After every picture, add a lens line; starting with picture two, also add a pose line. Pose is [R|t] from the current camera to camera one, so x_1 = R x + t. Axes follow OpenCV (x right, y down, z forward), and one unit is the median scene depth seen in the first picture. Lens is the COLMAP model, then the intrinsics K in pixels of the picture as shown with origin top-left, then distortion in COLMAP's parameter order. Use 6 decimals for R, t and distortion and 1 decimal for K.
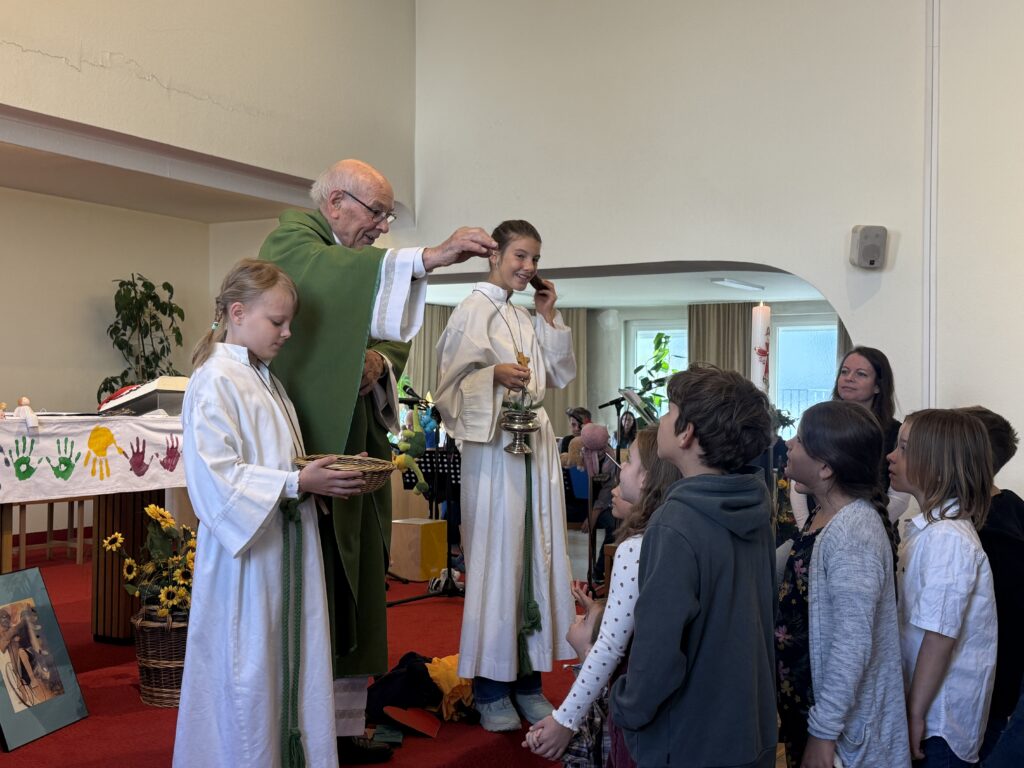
lens RADIAL K [[1197.0, 0, 522.0], [0, 1197.0, 401.6], [0, 0, 1]] dist [0.052415, 0.000000]
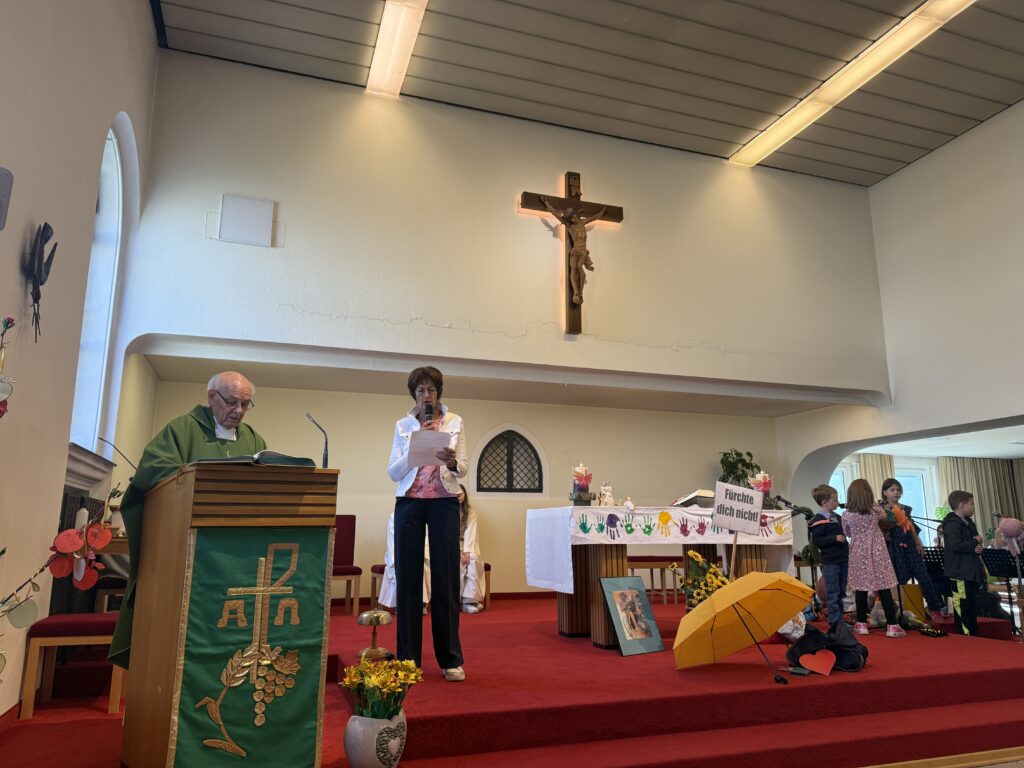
lens RADIAL K [[729.4, 0, 506.8], [0, 729.4, 393.0], [0, 0, 1]] dist [0.008378, -0.015119]
pose [[0.768737, -0.124147, -0.627400, 0.279641], [-0.002651, 0.980353, -0.197235, 0.071544], [0.639559, 0.153285, 0.753305, -0.197272]]
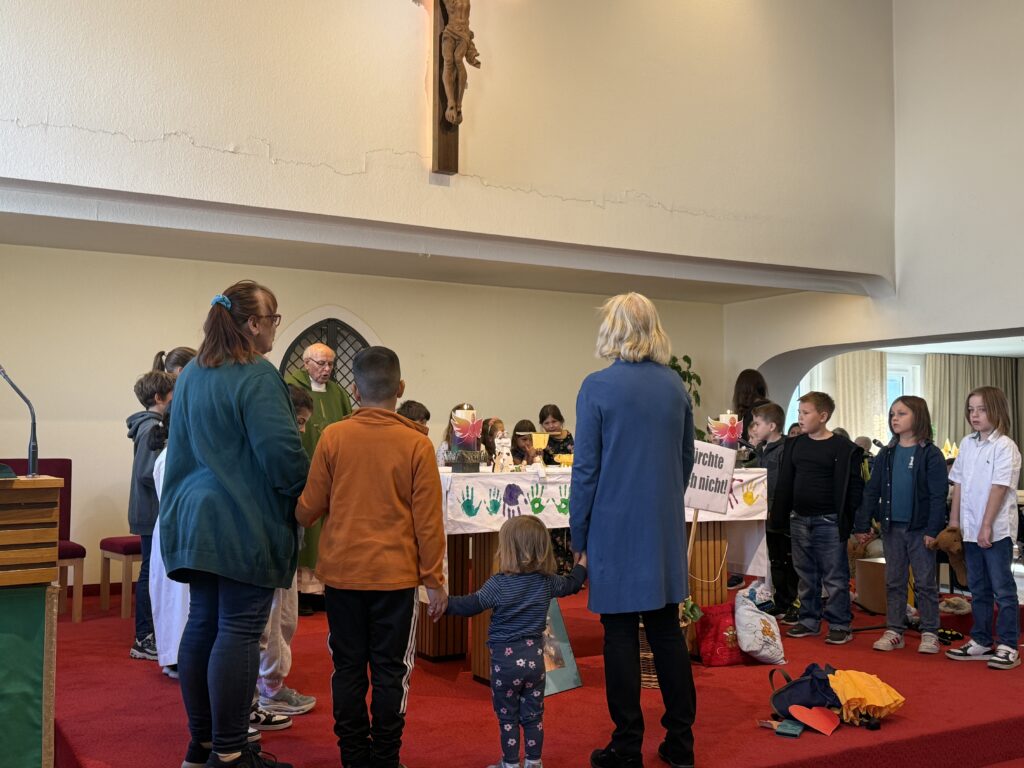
lens RADIAL K [[1078.6, 0, 515.4], [0, 1078.6, 412.6], [0, 0, 1]] dist [0.056402, 0.000000]
pose [[0.880066, -0.007140, -0.474798, 0.167025], [-0.005558, 0.999664, -0.025333, -0.021858], [0.474819, 0.024934, 0.879730, -0.139649]]
